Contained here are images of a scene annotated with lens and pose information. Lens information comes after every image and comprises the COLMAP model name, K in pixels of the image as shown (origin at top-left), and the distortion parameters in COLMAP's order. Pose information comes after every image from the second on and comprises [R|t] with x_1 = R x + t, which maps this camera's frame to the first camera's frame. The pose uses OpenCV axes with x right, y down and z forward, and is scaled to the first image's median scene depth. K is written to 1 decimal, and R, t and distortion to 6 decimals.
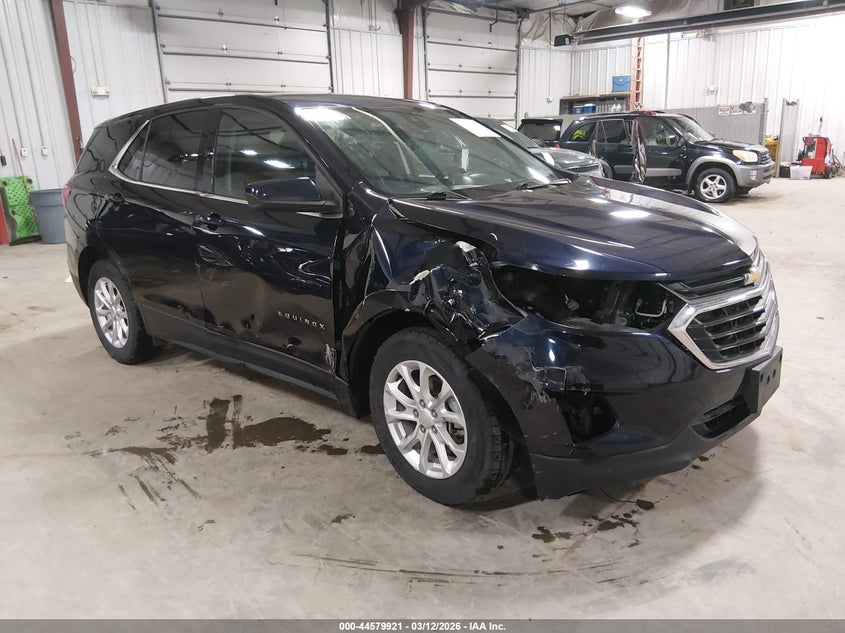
lens RADIAL K [[665.5, 0, 422.5], [0, 665.5, 316.5], [0, 0, 1]] dist [0.008459, -0.001272]
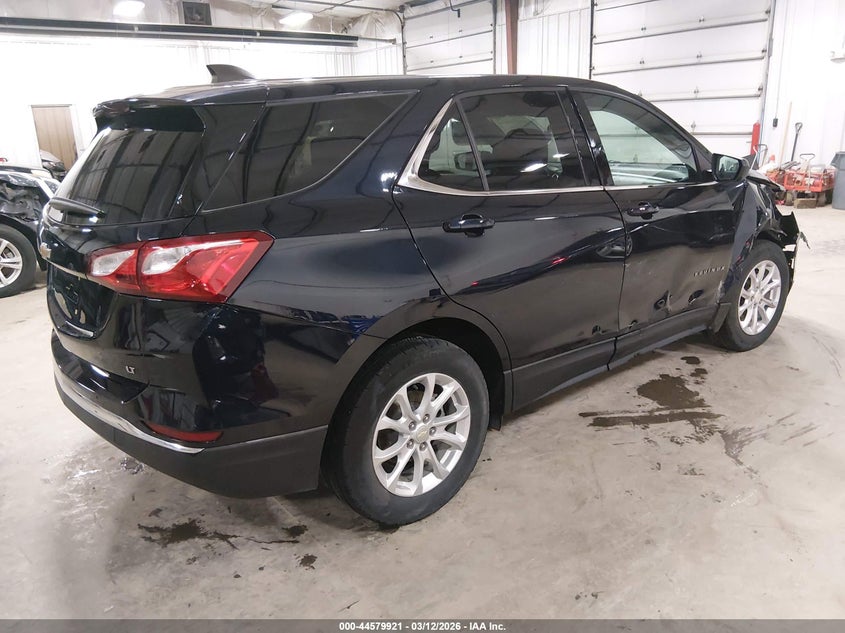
lens RADIAL K [[665.5, 0, 422.5], [0, 665.5, 316.5], [0, 0, 1]] dist [0.008459, -0.001272]
pose [[0.092026, -0.224457, 0.970129, -1.335112], [0.257312, 0.946534, 0.194589, -0.276535], [-0.961937, 0.231718, 0.144861, 1.227914]]
